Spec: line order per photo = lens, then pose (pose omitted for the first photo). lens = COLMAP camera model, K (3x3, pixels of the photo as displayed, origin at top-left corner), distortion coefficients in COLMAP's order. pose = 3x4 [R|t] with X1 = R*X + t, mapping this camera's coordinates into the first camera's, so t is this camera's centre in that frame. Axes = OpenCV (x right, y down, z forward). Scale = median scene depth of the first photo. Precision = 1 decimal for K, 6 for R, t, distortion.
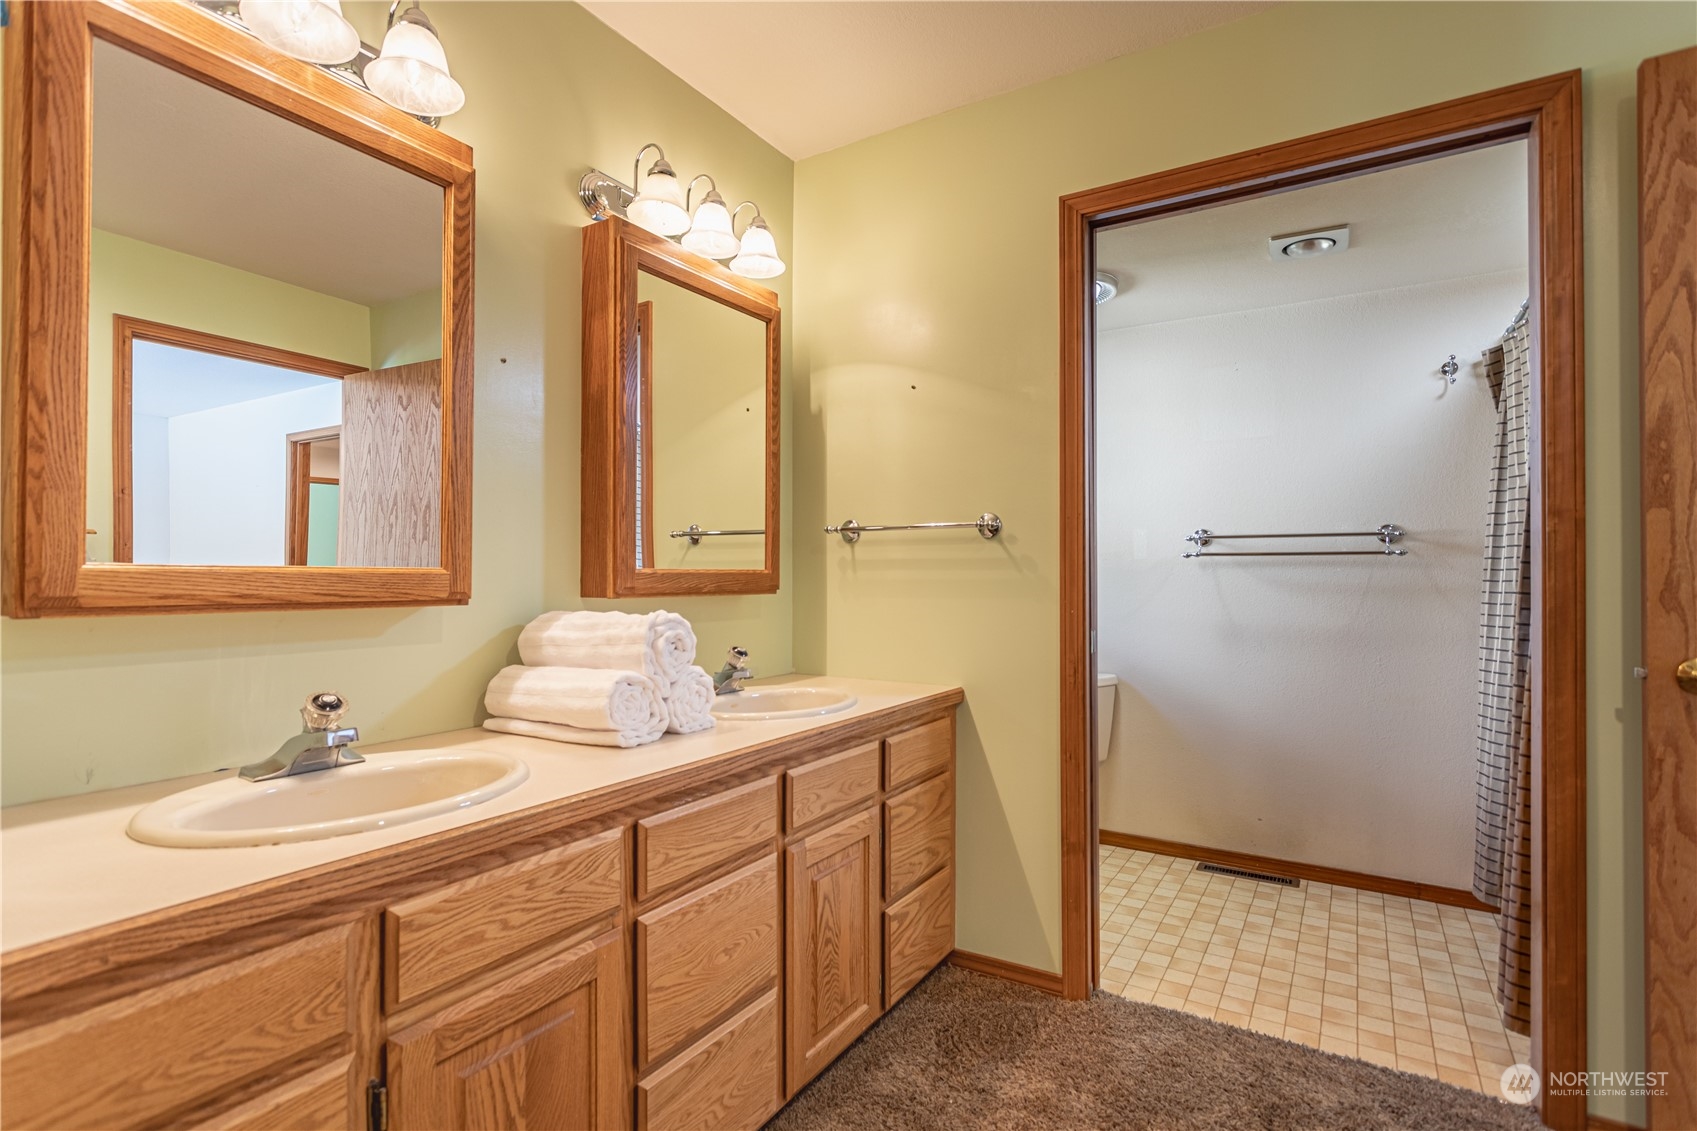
lens RADIAL K [[812.6, 0, 851.1], [0, 812.6, 567.9], [0, 0, 1]] dist [0.000640, 0.000095]
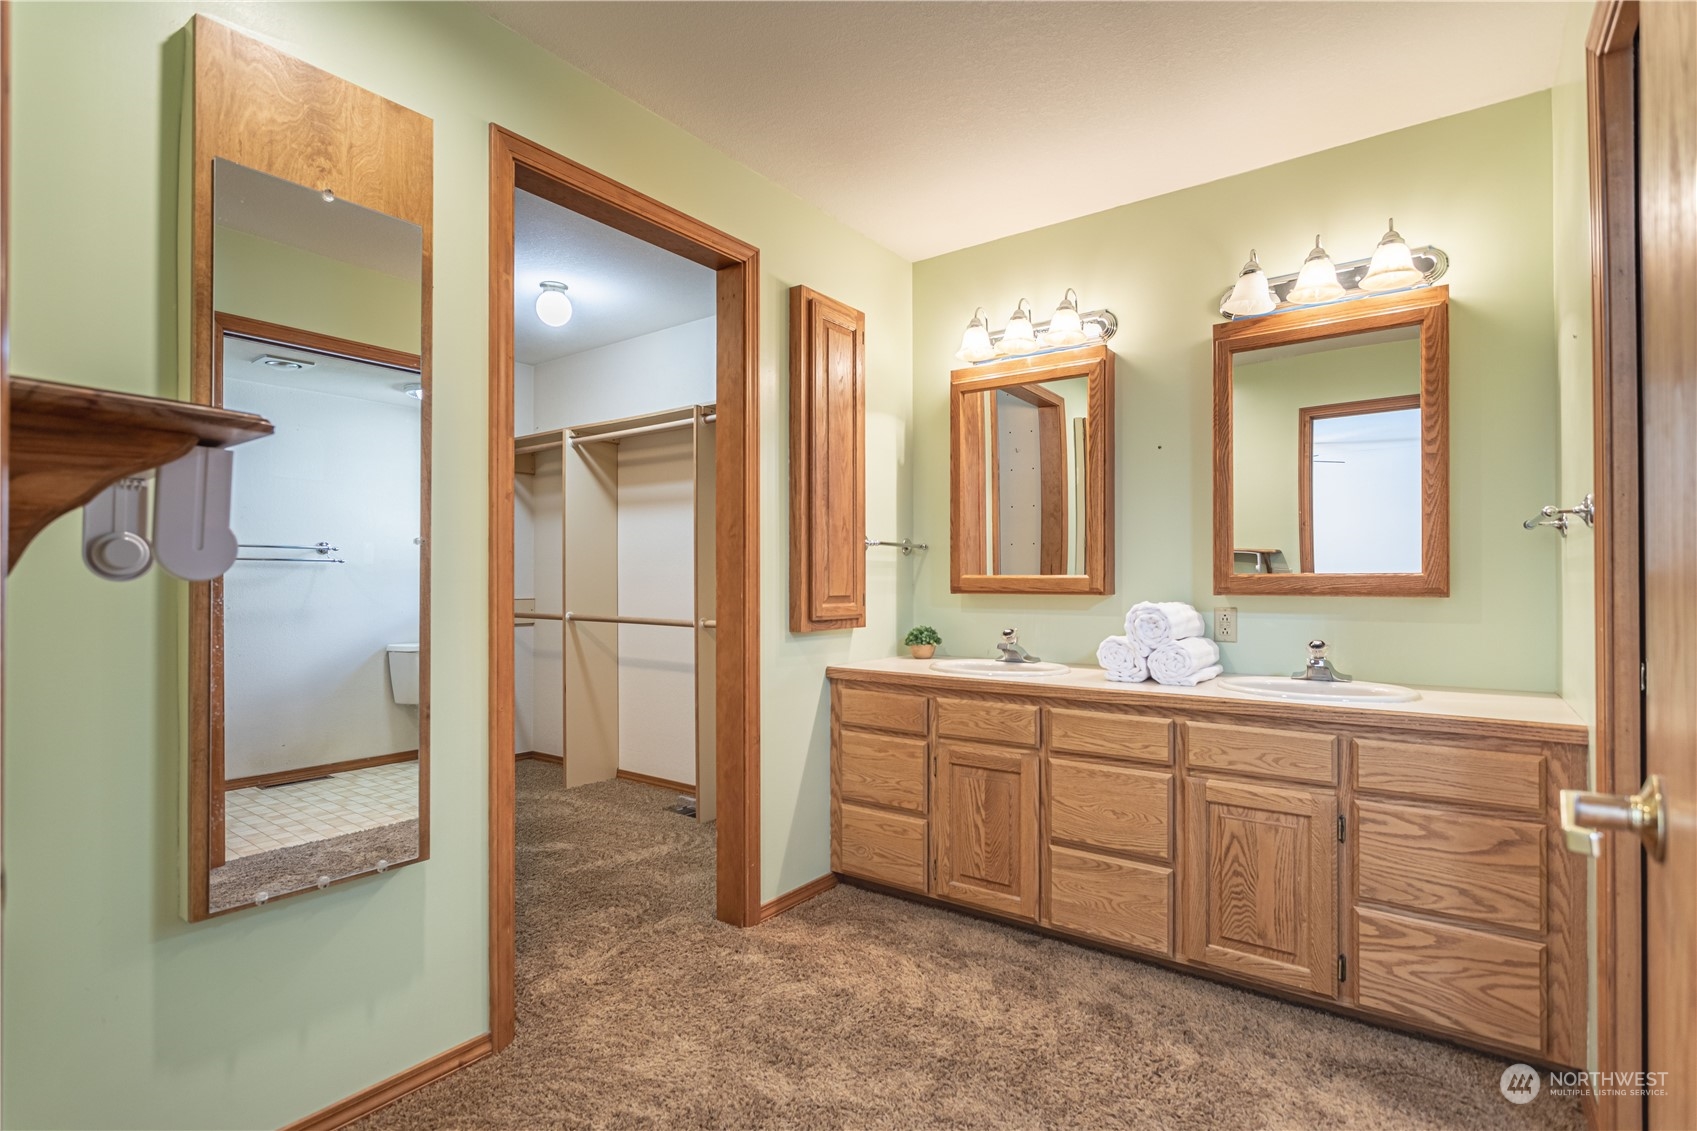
lens RADIAL K [[812.6, 0, 851.1], [0, 812.6, 567.9], [0, 0, 1]] dist [0.000640, 0.000095]
pose [[-0.069477, -0.016604, -0.997445, 1.359167], [0.009743, 0.999802, -0.017322, 0.009583], [0.997536, -0.010921, -0.069301, 0.542711]]
